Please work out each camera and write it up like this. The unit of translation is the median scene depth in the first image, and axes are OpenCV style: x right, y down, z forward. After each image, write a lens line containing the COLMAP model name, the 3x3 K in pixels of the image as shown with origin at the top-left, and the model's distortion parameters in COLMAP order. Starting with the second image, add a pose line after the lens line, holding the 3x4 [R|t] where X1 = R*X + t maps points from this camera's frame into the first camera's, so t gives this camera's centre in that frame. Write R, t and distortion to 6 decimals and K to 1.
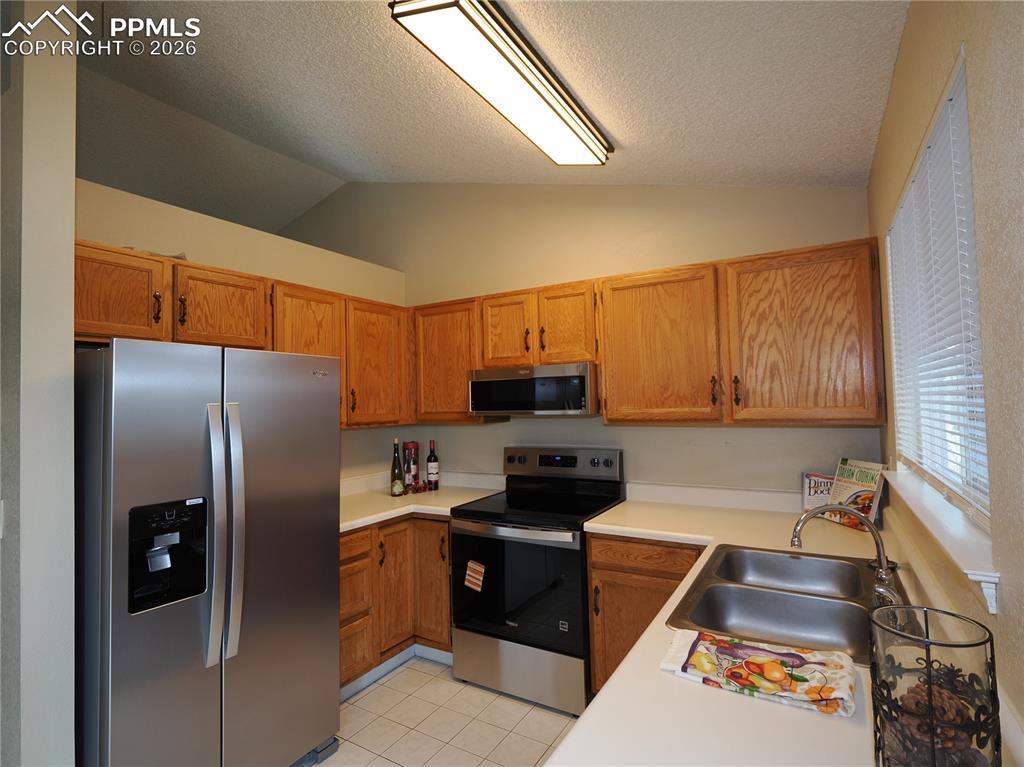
lens RADIAL K [[516.5, 0, 511.0], [0, 516.5, 381.0], [0, 0, 1]] dist [-0.004378, -0.001583]
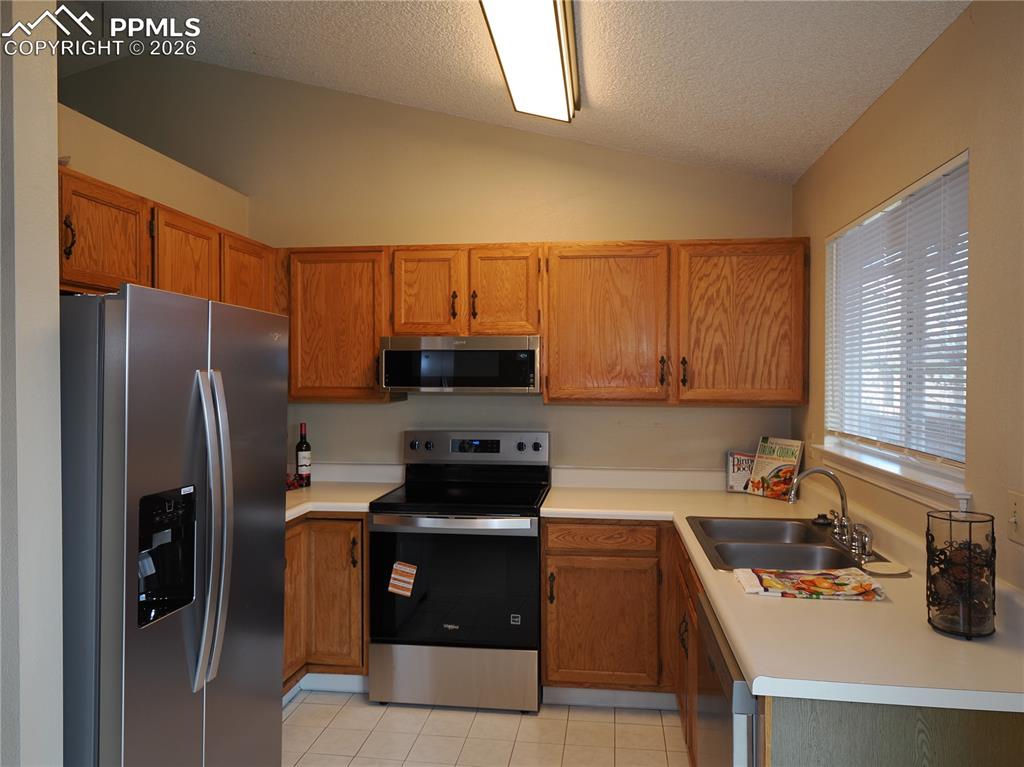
lens RADIAL K [[715.4, 0, 513.0], [0, 715.4, 381.7], [0, 0, 1]] dist [0.006976, 0.001429]
pose [[0.917999, 0.023272, 0.395900, -0.417791], [-0.040741, 0.998529, 0.035773, 0.001808], [-0.394485, -0.048969, 0.917597, -0.158273]]
